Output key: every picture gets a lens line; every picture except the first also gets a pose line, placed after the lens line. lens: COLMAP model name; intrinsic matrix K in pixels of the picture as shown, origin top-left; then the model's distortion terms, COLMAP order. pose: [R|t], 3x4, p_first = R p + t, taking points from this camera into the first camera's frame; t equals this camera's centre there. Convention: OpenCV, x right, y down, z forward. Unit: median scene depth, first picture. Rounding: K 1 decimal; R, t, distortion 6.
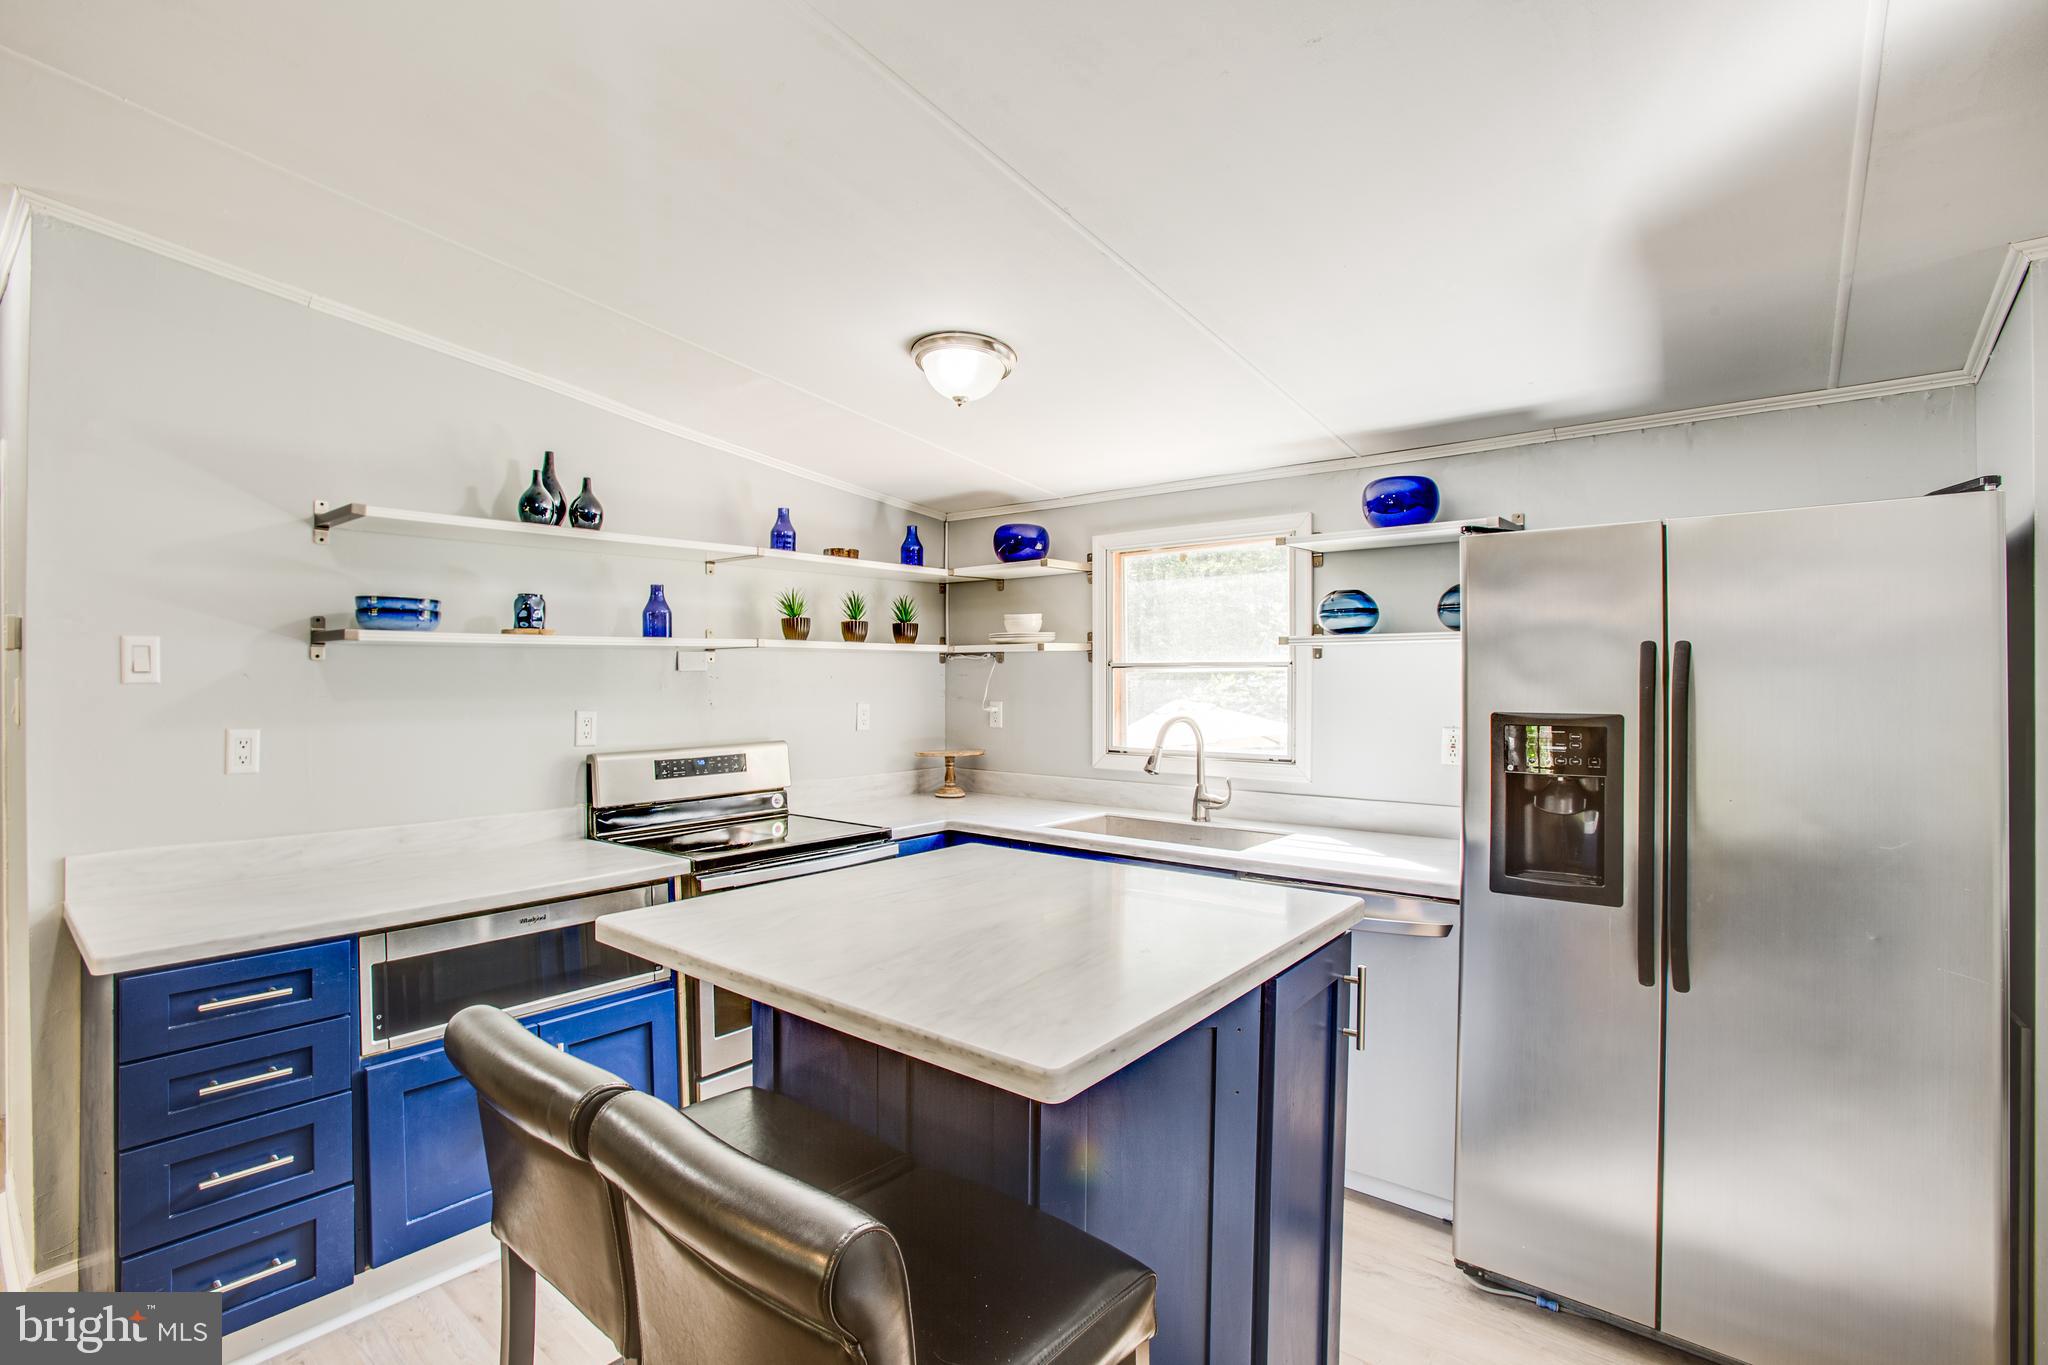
lens RADIAL K [[969.9, 0, 993.9], [0, 969.9, 677.1], [0, 0, 1]] dist [-0.055384, 0.013223]
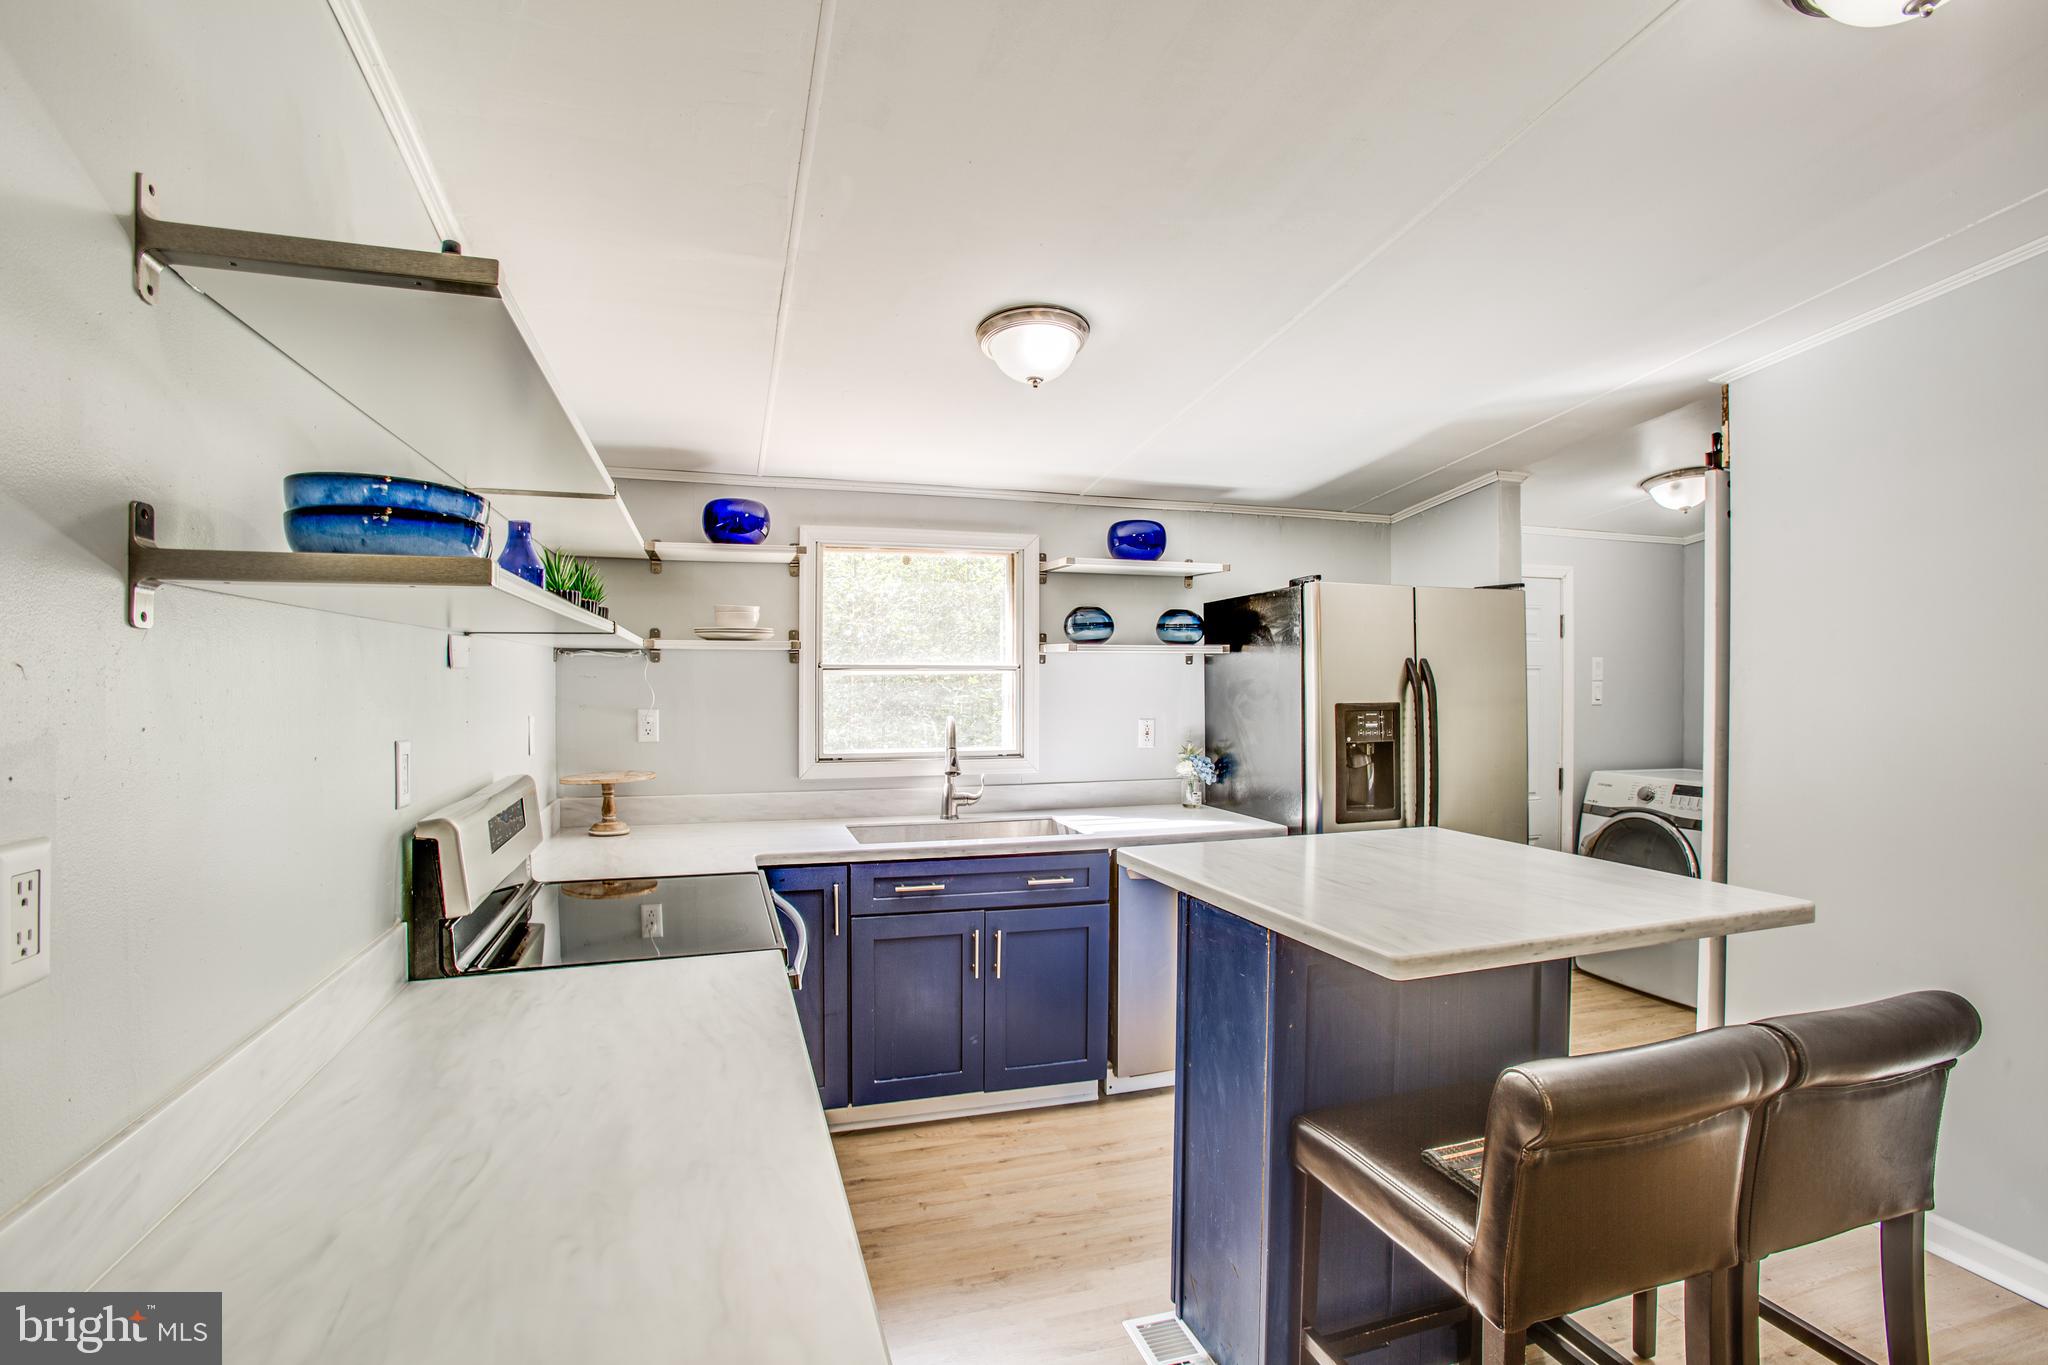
lens RADIAL K [[962.4, 0, 1019.8], [0, 962.4, 694.1], [0, 0, 1]] dist [-0.078479, 0.037083]
pose [[0.542191, -0.011645, 0.840174, -0.706219], [0.000360, 0.999907, 0.013627, 0.001682], [-0.840255, -0.007087, 0.542145, 0.441007]]
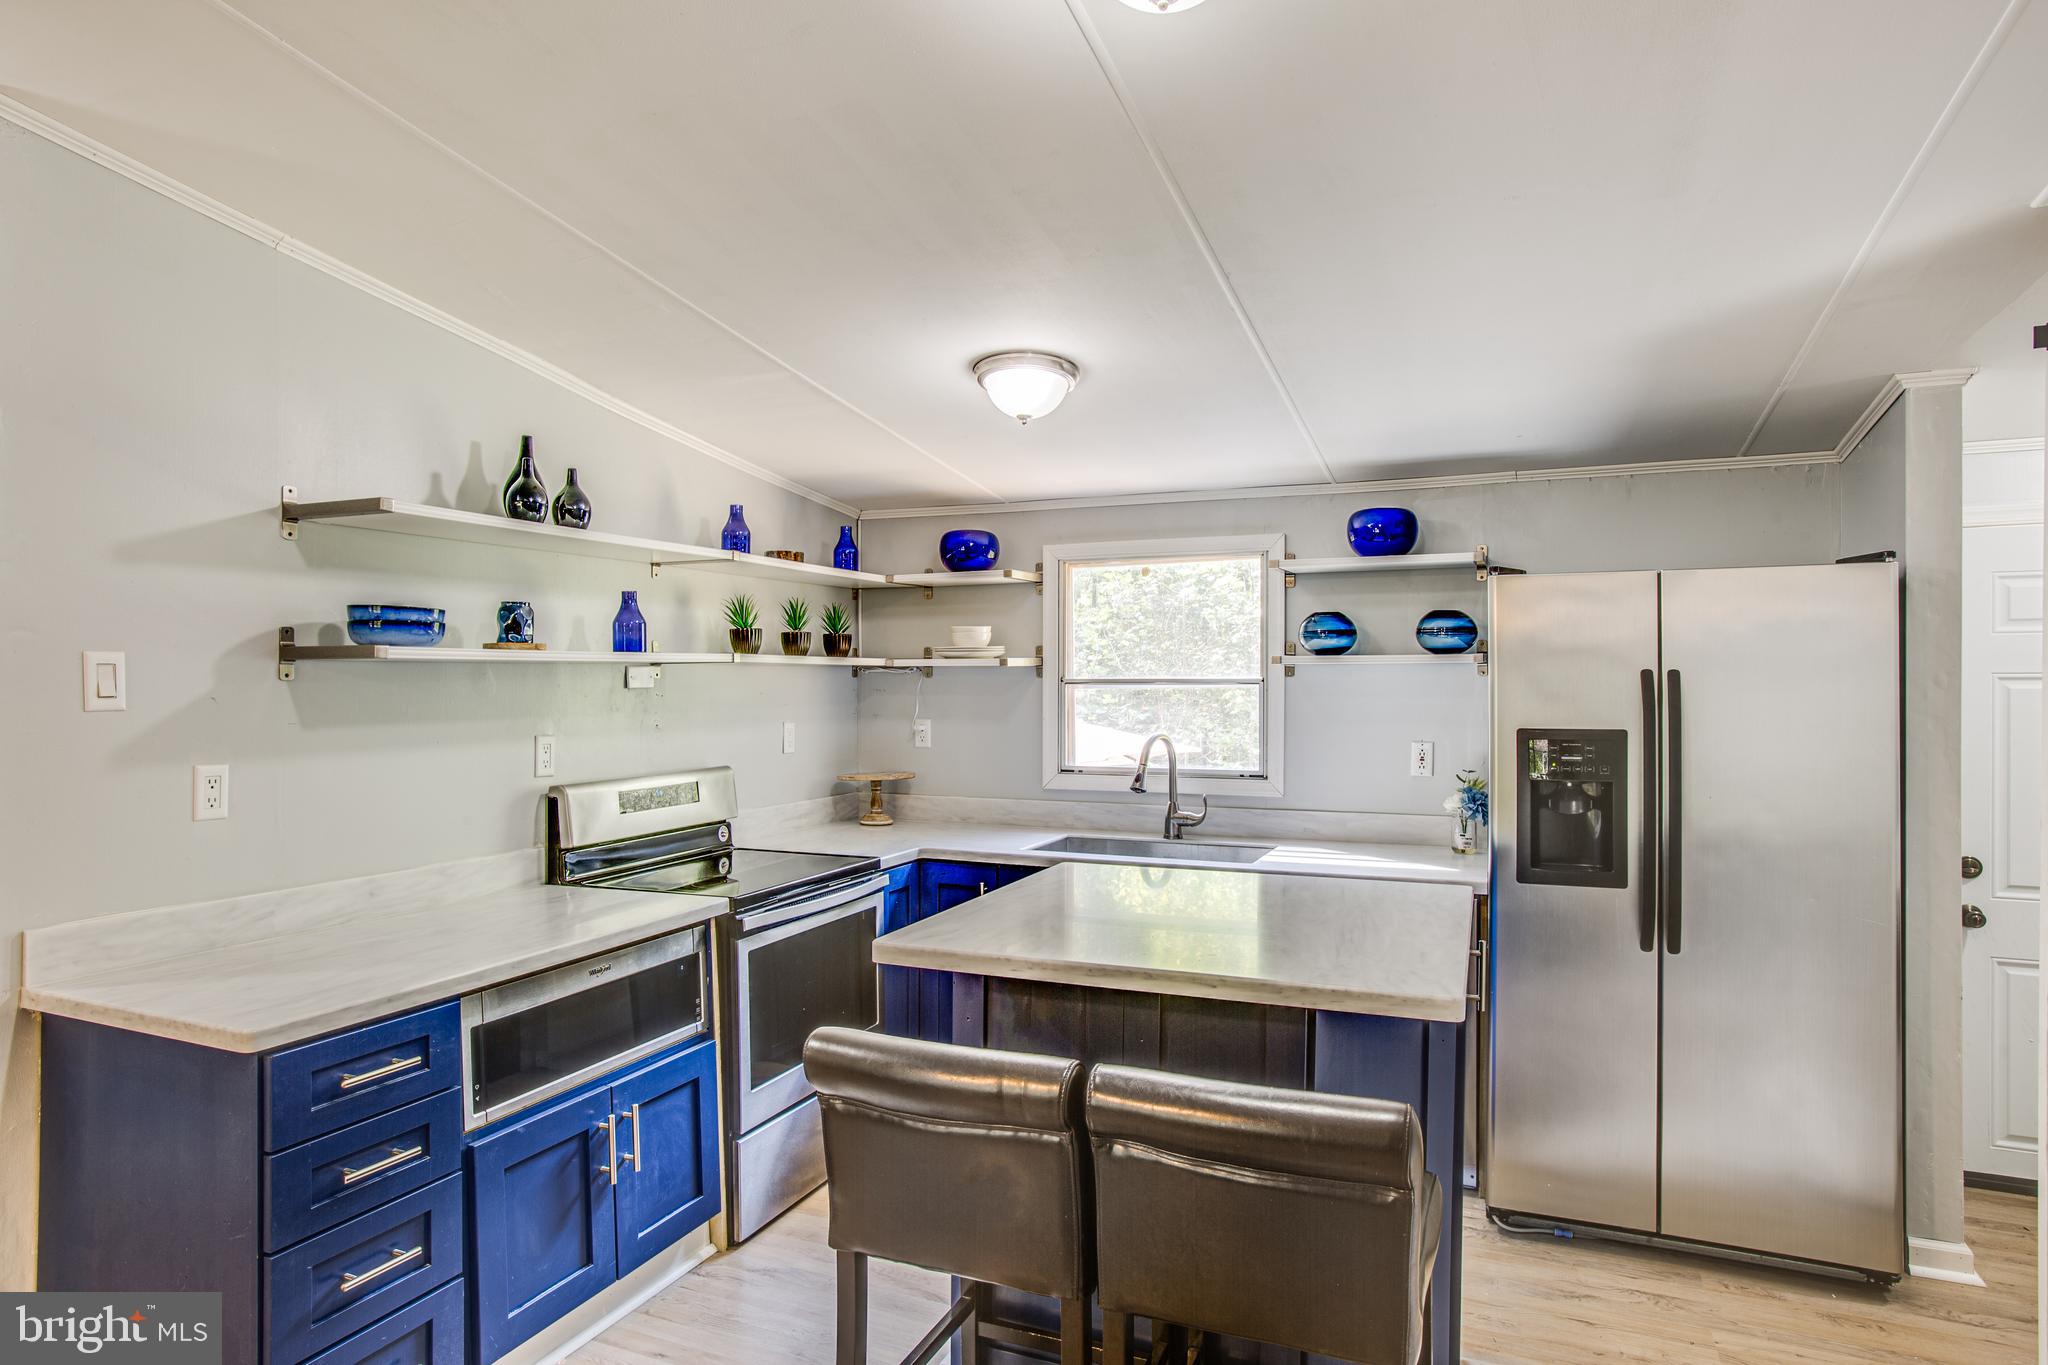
lens RADIAL K [[1192.0, 0, 997.2], [0, 1192.0, 692.7], [0, 0, 1]] dist [-0.031788, 0.000906]
pose [[0.957603, -0.002113, 0.288084, -0.363446], [-0.000381, 0.999963, 0.008601, -0.013842], [-0.288091, -0.008346, 0.957567, -0.142919]]
